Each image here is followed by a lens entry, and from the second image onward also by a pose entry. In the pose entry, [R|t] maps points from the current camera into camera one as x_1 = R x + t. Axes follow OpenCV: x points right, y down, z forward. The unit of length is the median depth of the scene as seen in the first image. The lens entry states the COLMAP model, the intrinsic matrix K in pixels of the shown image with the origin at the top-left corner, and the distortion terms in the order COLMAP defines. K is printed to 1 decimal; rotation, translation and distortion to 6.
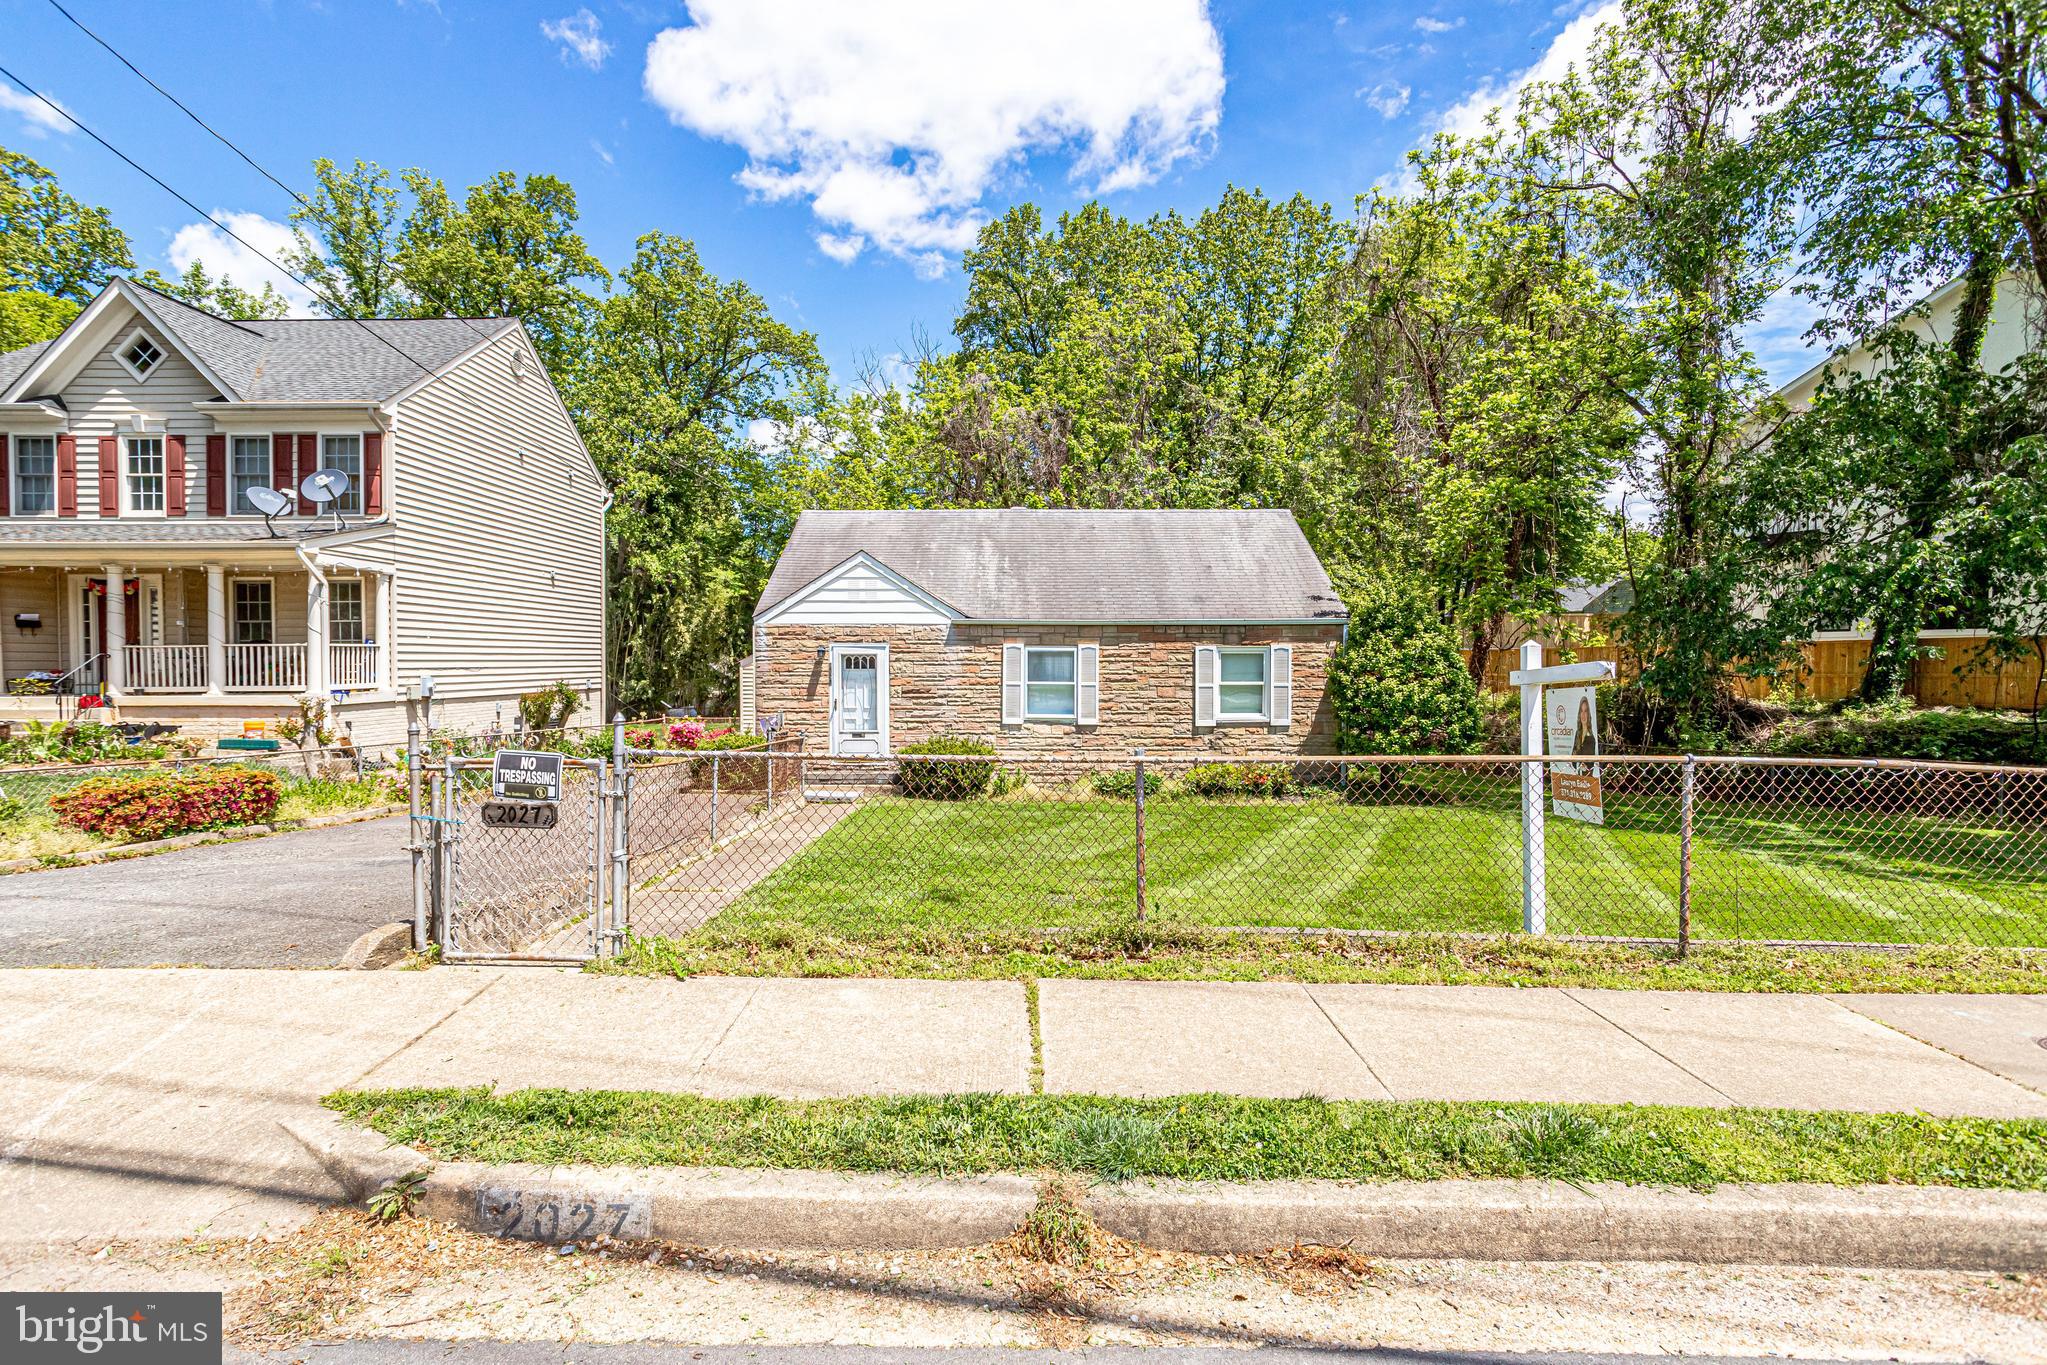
lens RADIAL K [[998.3, 0, 1023.5], [0, 998.3, 682.5], [0, 0, 1]] dist [-0.050027, 0.025997]
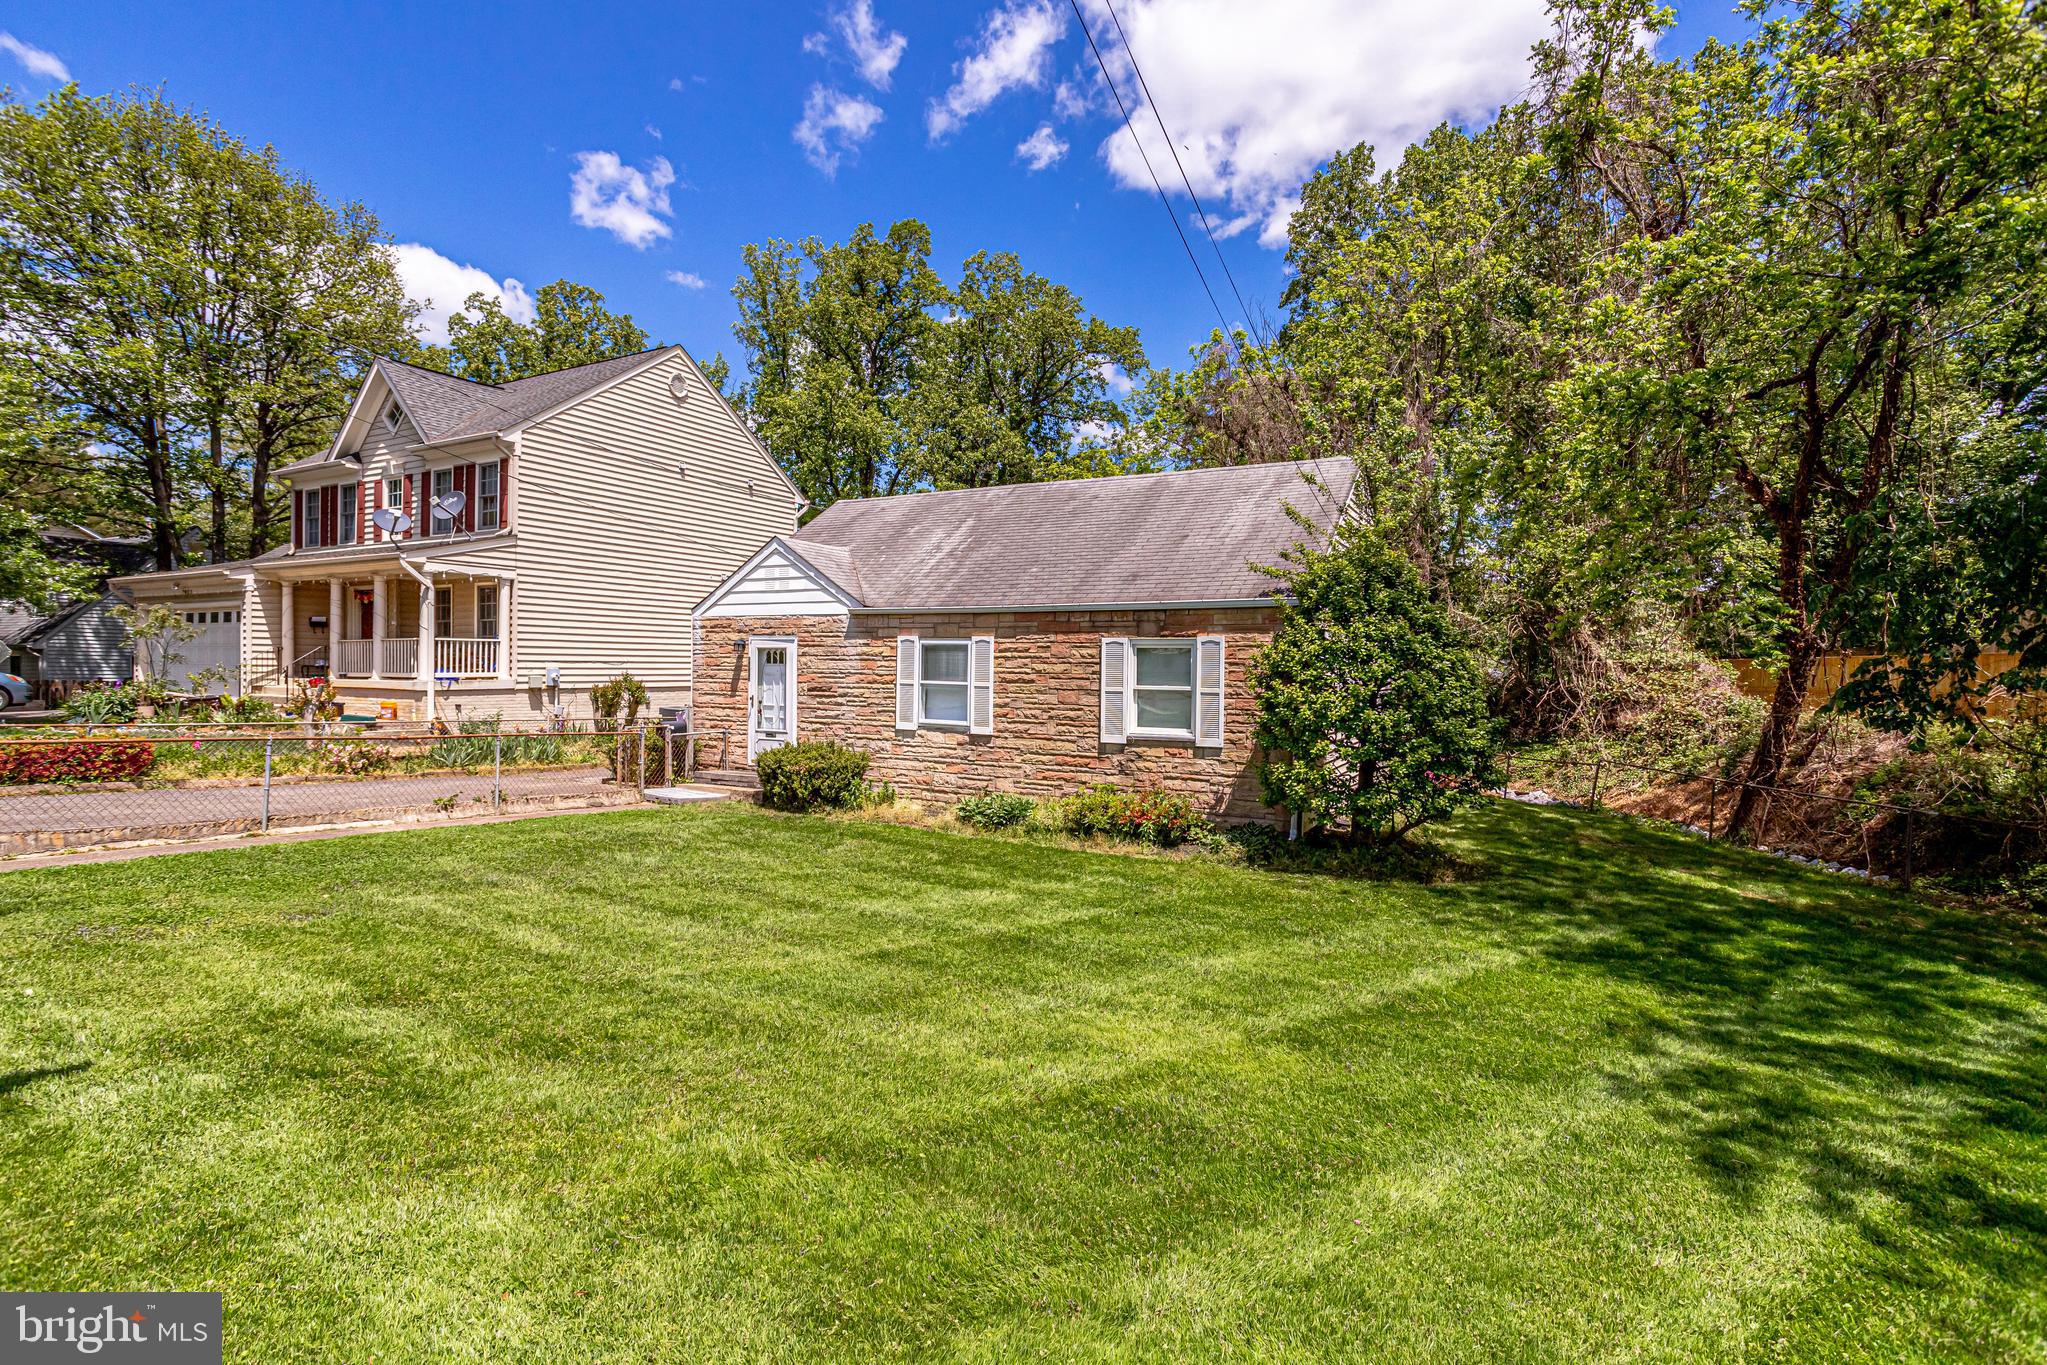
lens RADIAL K [[990.5, 0, 1022.9], [0, 990.5, 679.3], [0, 0, 1]] dist [-0.052636, 0.031953]
pose [[0.879931, 0.017043, -0.474795, 0.479103], [-0.022269, 0.999738, -0.005384, 0.000654], [0.474579, 0.015311, 0.880080, 0.300160]]
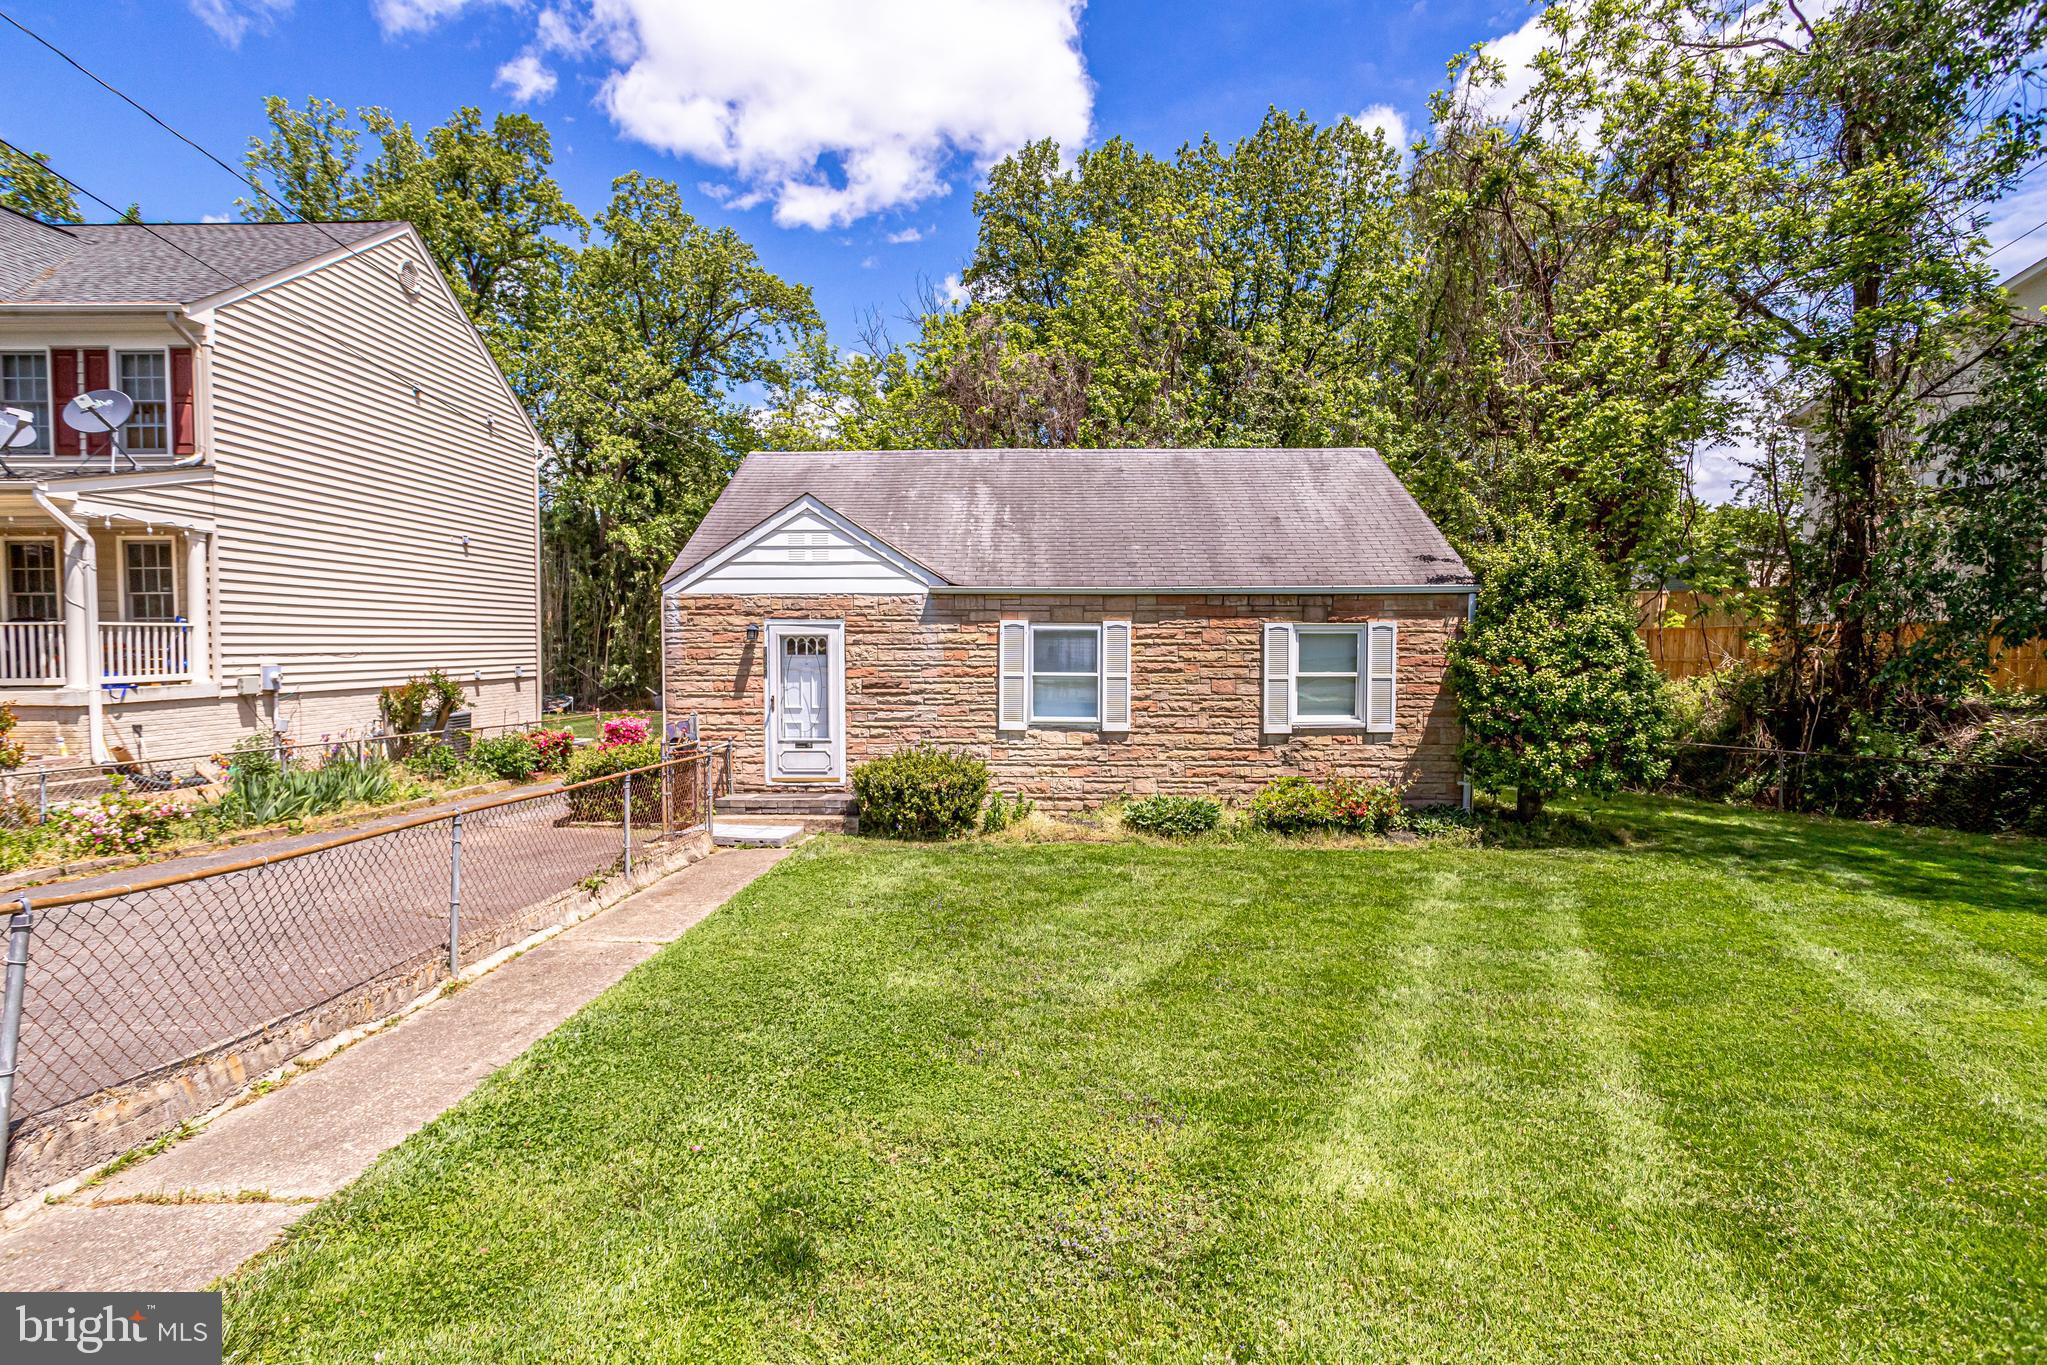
lens RADIAL K [[990.5, 0, 1022.9], [0, 990.5, 679.3], [0, 0, 1]] dist [-0.052636, 0.031953]
pose [[0.999809, -0.000137, -0.019536, 0.010596], [0.000420, 0.999895, 0.014519, -0.006277], [0.019532, -0.014525, 0.999704, 0.274919]]
